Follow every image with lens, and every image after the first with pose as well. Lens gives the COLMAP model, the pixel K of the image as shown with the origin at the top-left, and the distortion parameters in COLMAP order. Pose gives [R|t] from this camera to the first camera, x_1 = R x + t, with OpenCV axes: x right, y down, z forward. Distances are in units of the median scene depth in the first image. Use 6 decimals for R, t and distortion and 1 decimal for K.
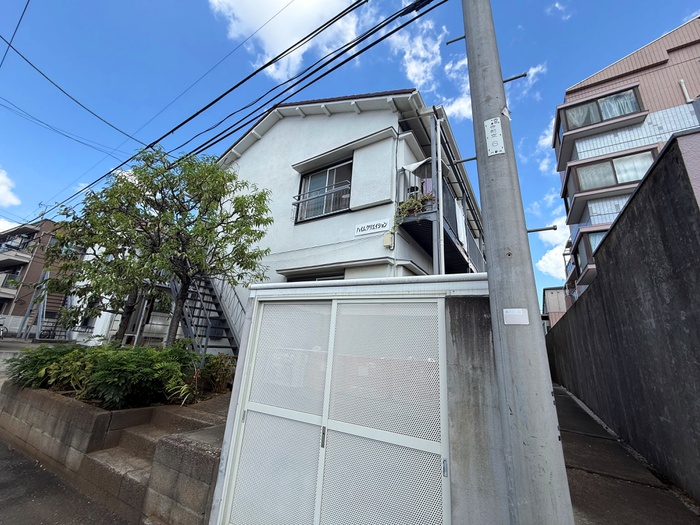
lens RADIAL K [[278.4, 0, 345.8], [0, 278.4, 259.2], [0, 0, 1]] dist [0.000560, 0.000709]
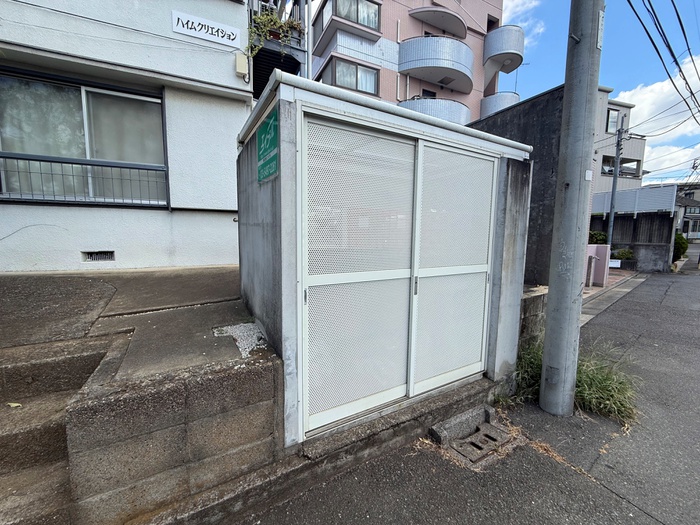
lens RADIAL K [[278.4, 0, 342.8], [0, 278.4, 259.1], [0, 0, 1]] dist [0.000560, 0.000709]
pose [[0.553993, -0.140260, 0.820621, -0.652188], [-0.229078, 0.921973, 0.312232, 0.195696], [-0.800384, -0.360960, 0.478637, 0.495295]]
